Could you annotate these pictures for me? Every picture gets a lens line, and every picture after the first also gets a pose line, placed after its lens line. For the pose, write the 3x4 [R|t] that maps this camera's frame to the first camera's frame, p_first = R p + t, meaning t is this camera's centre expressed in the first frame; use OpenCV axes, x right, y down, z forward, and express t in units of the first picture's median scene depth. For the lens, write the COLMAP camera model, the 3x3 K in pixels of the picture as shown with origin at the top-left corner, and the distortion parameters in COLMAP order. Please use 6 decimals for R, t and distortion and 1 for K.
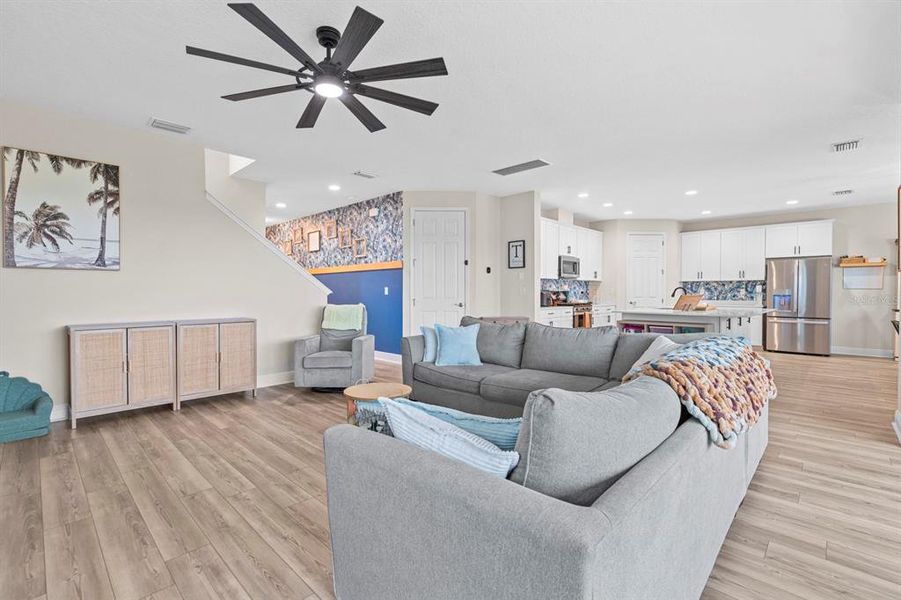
lens RADIAL K [[406.5, 0, 448.7], [0, 406.5, 292.9], [0, 0, 1]] dist [-0.004793, 0.002128]
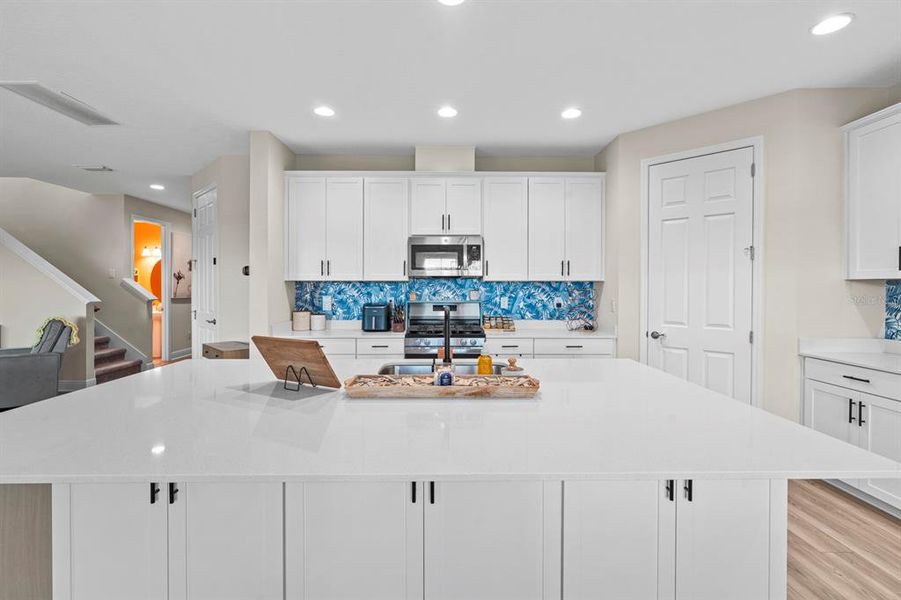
lens RADIAL K [[406.5, 0, 435.1], [0, 406.5, 284.8], [0, 0, 1]] dist [-0.004793, 0.002128]
pose [[0.704206, -0.001972, -0.709993, 1.306745], [-0.002215, 0.999985, -0.004975, -0.052521], [0.709993, 0.005077, 0.704191, 1.283159]]
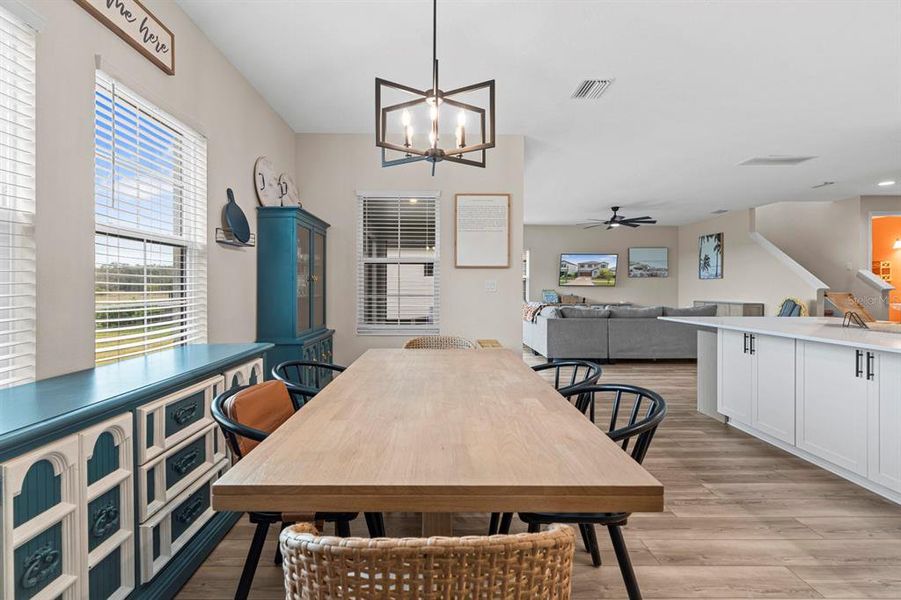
lens RADIAL K [[406.5, 0, 441.0], [0, 406.5, 287.6], [0, 0, 1]] dist [-0.004793, 0.002128]
pose [[-0.716298, 0.000202, -0.697795, 1.908962], [-0.003128, 0.999989, 0.003501, -0.005419], [0.697788, 0.004690, -0.716289, 1.526291]]
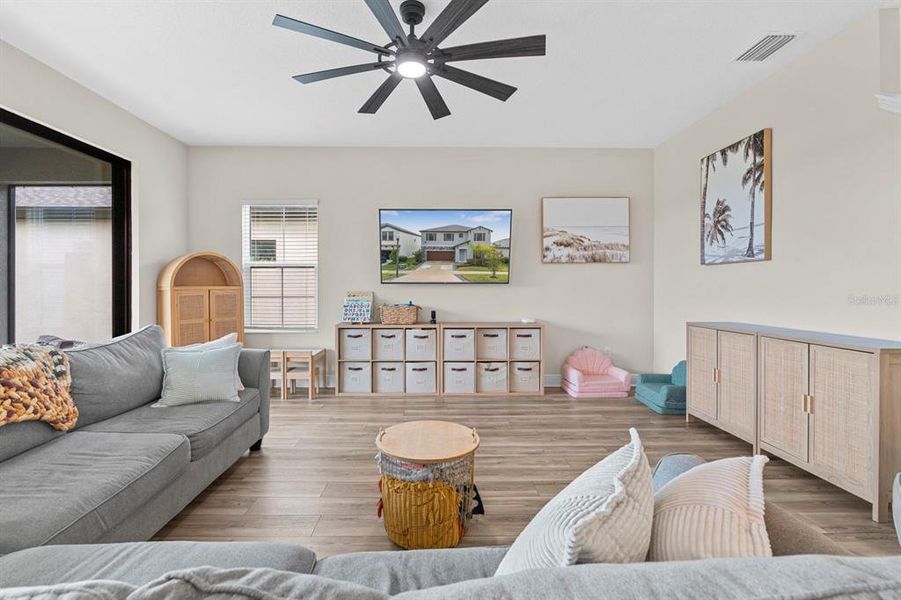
lens RADIAL K [[406.5, 0, 439.8], [0, 406.5, 287.3], [0, 0, 1]] dist [-0.004793, 0.002128]
pose [[-0.717298, 0.000825, -0.696767, 0.196329], [-0.003179, 0.999985, 0.004458, -0.003255], [0.696760, 0.005413, -0.717284, 1.117165]]
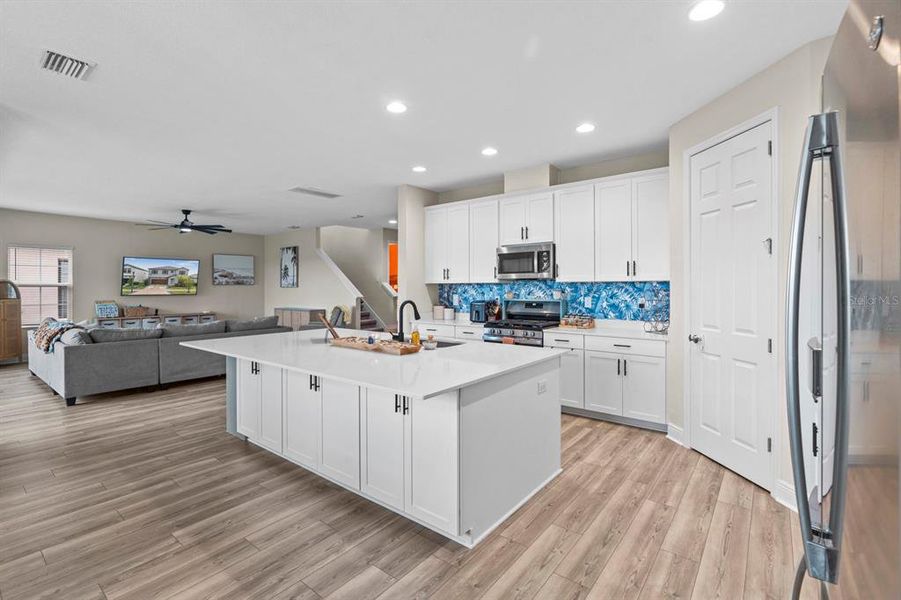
lens RADIAL K [[406.5, 0, 443.7], [0, 406.5, 285.6], [0, 0, 1]] dist [-0.004793, 0.002128]
pose [[0.085692, -0.003881, -0.996314, 1.807133], [0.001122, 0.999992, -0.003799, -0.053715], [0.996321, -0.000793, 0.085696, 1.691819]]
